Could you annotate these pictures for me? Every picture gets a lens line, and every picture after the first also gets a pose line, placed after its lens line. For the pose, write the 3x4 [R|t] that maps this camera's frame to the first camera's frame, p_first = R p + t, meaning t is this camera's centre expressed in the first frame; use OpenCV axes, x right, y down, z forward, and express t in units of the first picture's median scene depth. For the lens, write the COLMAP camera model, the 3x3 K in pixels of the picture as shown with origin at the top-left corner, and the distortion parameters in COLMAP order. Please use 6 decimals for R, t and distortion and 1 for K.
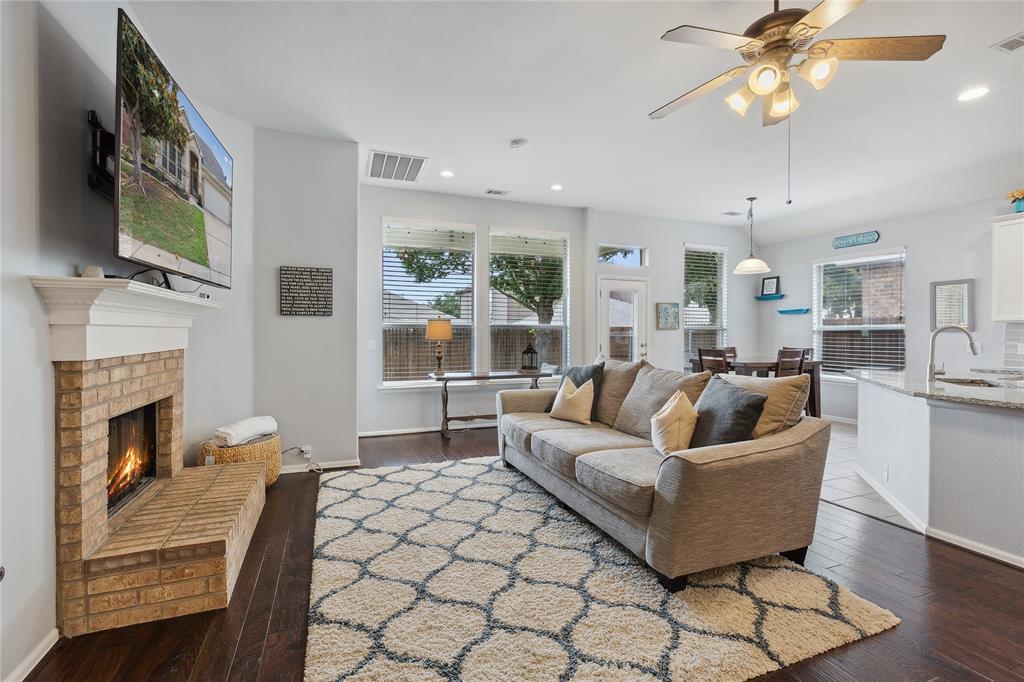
lens RADIAL K [[459.1, 0, 510.5], [0, 459.1, 338.8], [0, 0, 1]] dist [-0.001946, -0.000547]
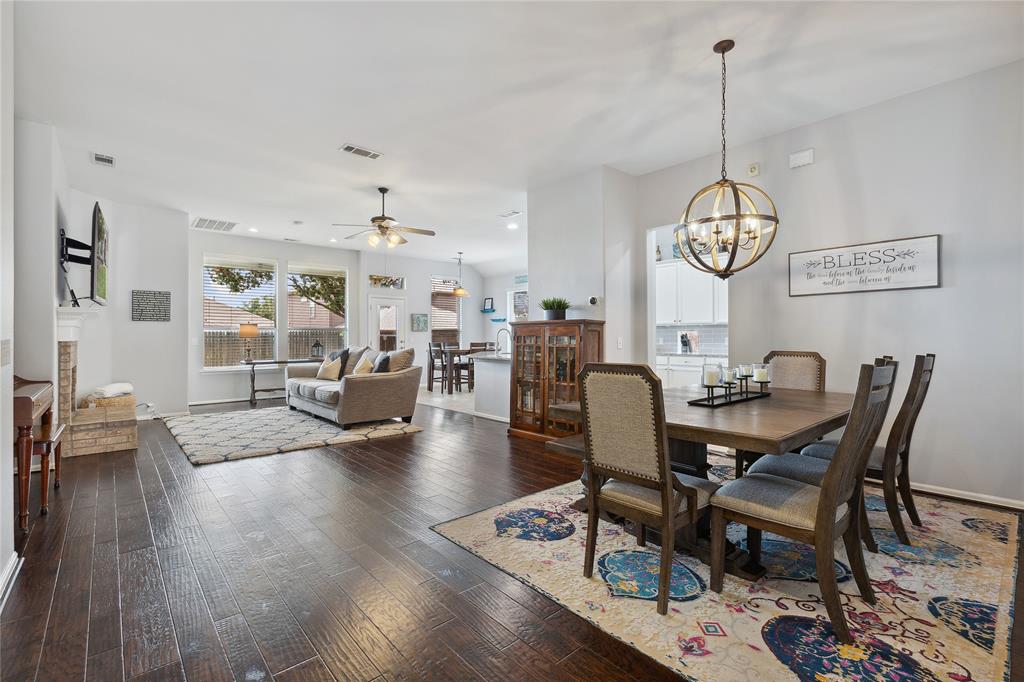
lens RADIAL K [[459.1, 0, 513.2], [0, 459.1, 338.8], [0, 0, 1]] dist [-0.001946, -0.000547]
pose [[0.939171, -0.003579, 0.343432, 0.139268], [0.006172, 0.999960, -0.006459, 0.021546], [-0.343396, 0.008185, 0.939155, -0.684366]]
